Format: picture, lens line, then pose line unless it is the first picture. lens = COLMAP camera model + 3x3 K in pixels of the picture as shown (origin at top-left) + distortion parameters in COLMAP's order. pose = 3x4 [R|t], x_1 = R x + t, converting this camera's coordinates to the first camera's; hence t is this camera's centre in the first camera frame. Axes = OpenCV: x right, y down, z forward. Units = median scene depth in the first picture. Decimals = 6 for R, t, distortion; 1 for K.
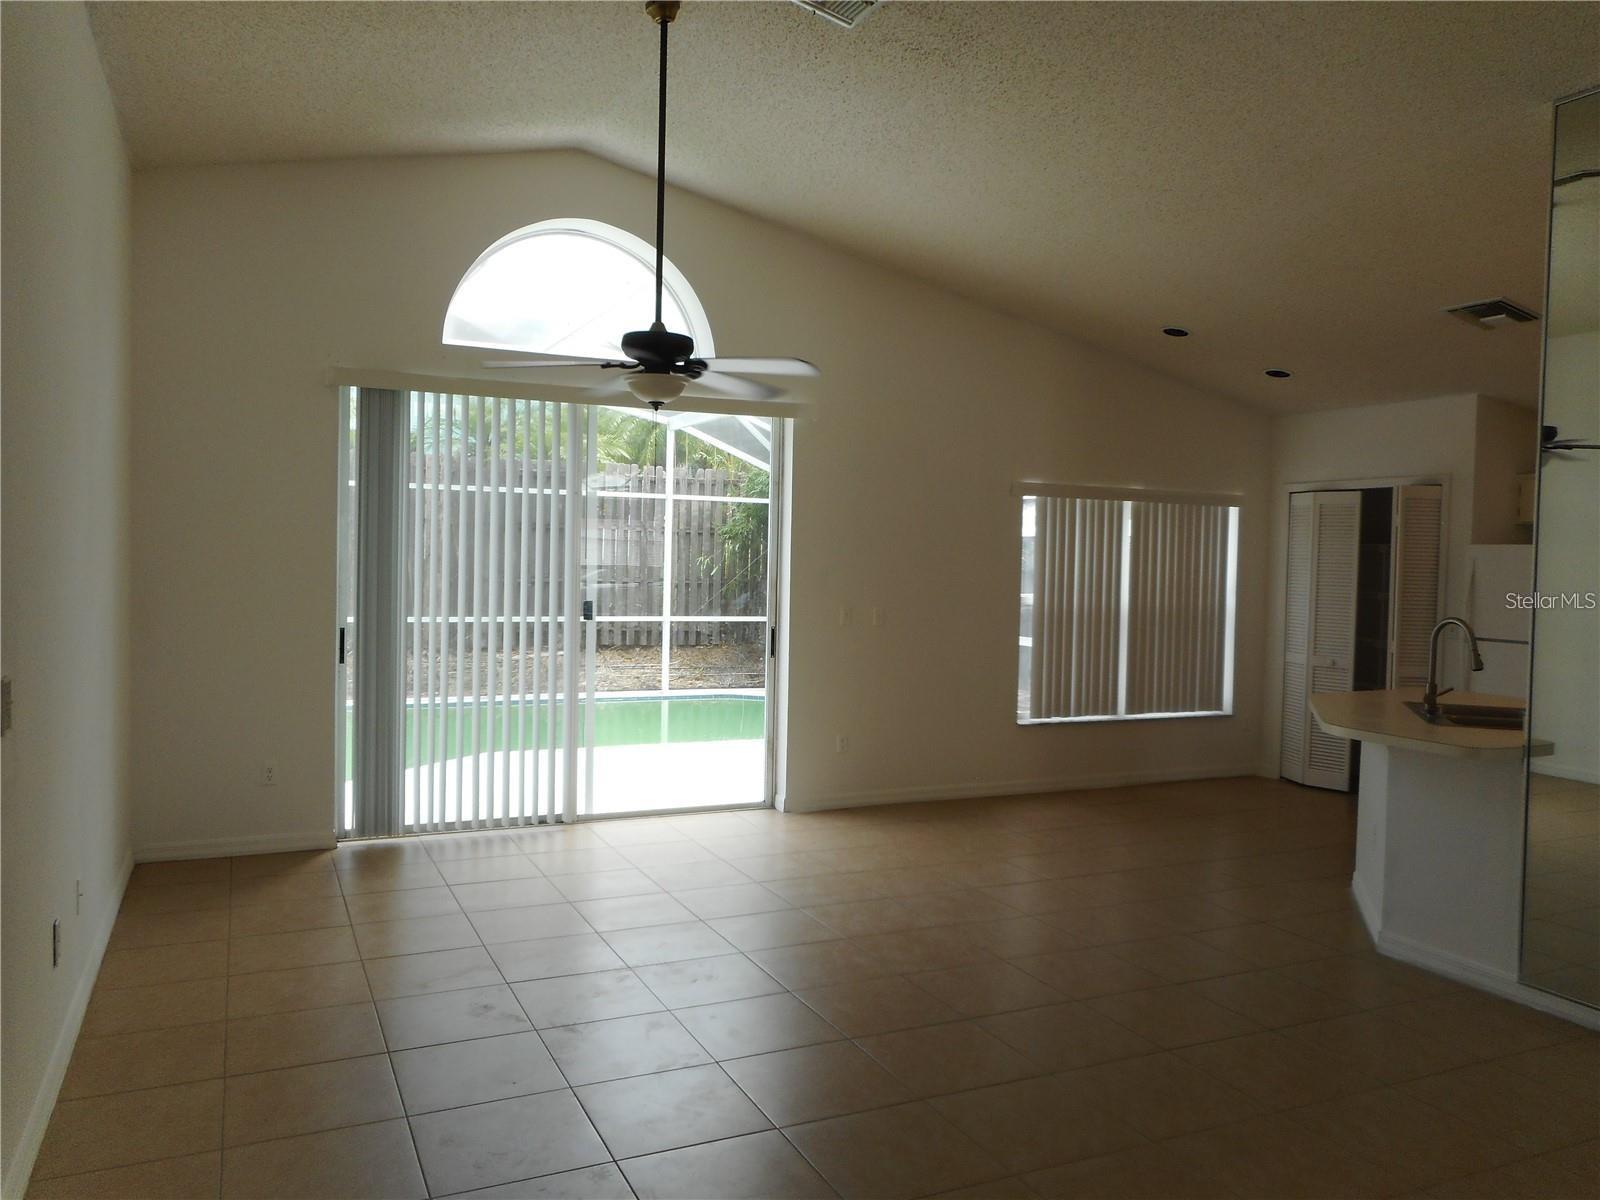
lens RADIAL K [[1192.4, 0, 794.3], [0, 1192.4, 598.1], [0, 0, 1]] dist [-0.004733, 0.004987]
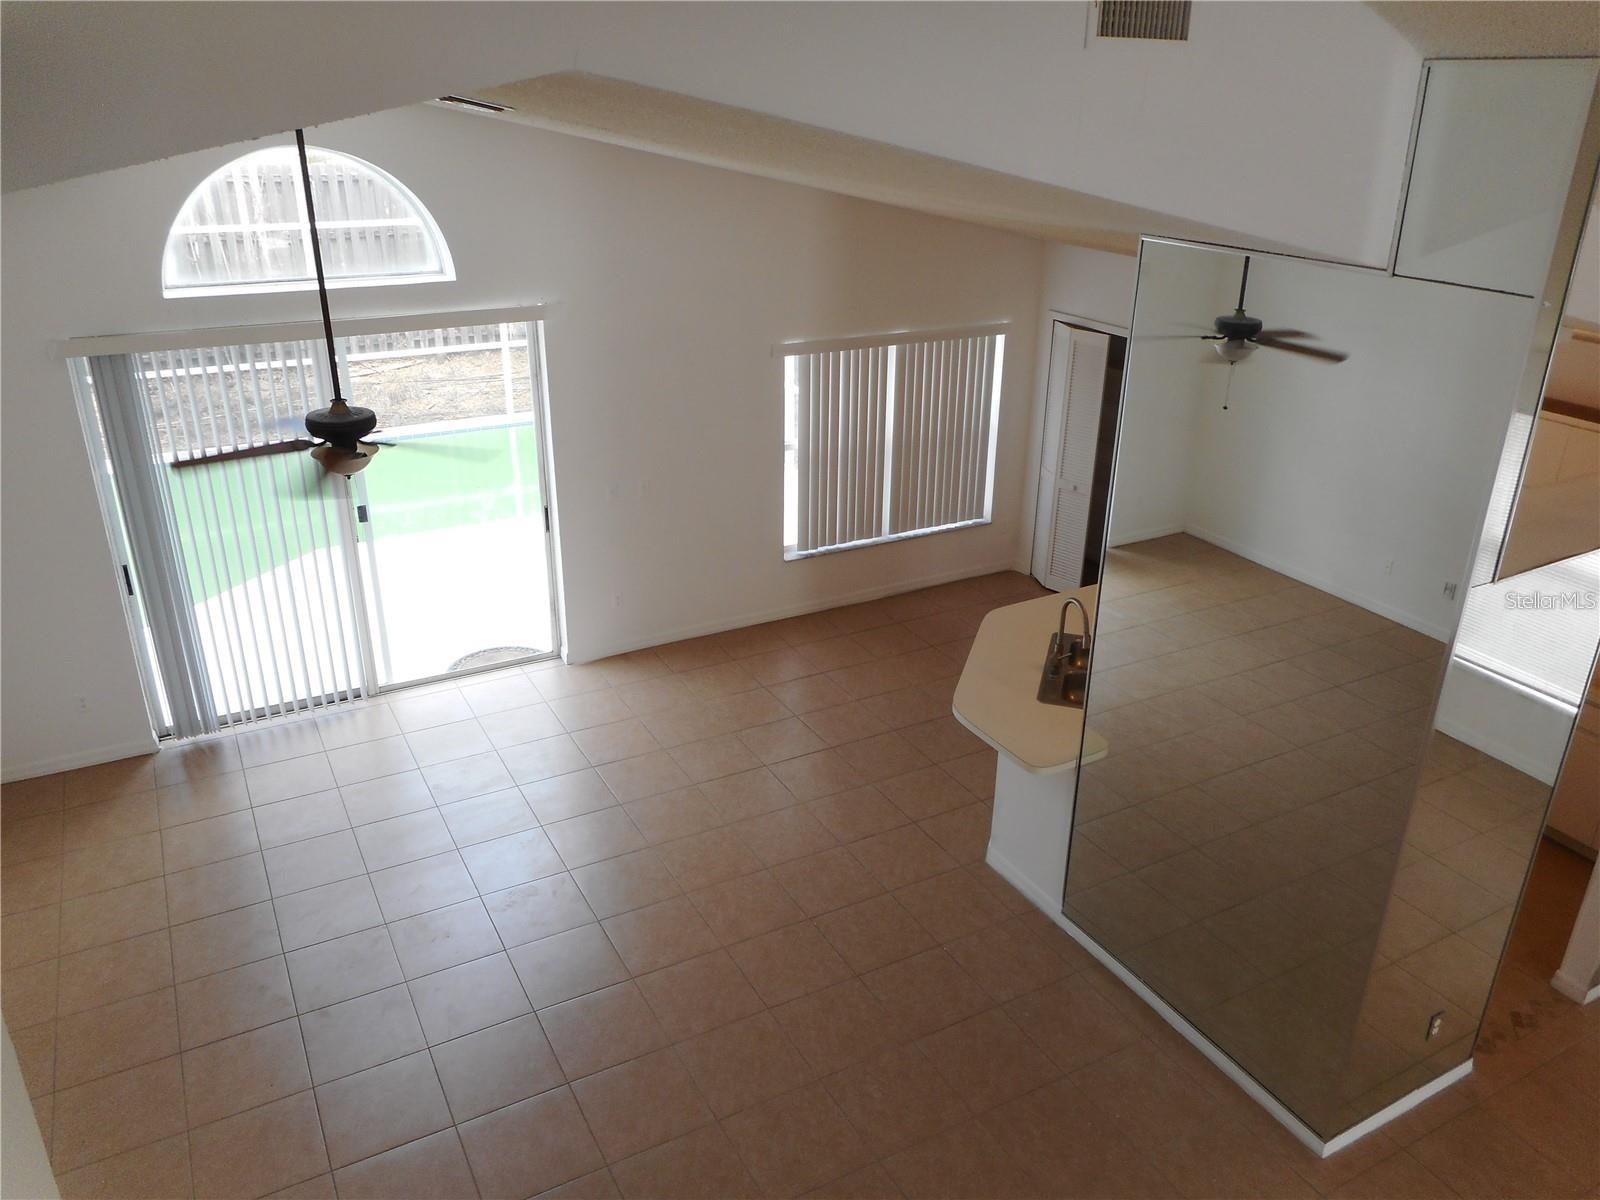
lens RADIAL K [[1192.4, 0, 801.9], [0, 1192.4, 593.2], [0, 0, 1]] dist [-0.004733, 0.004987]
pose [[0.997679, -0.034388, 0.058775, 0.132800], [0.010841, 0.932320, 0.361472, -0.259705], [-0.067228, -0.359996, 0.930529, -0.047381]]
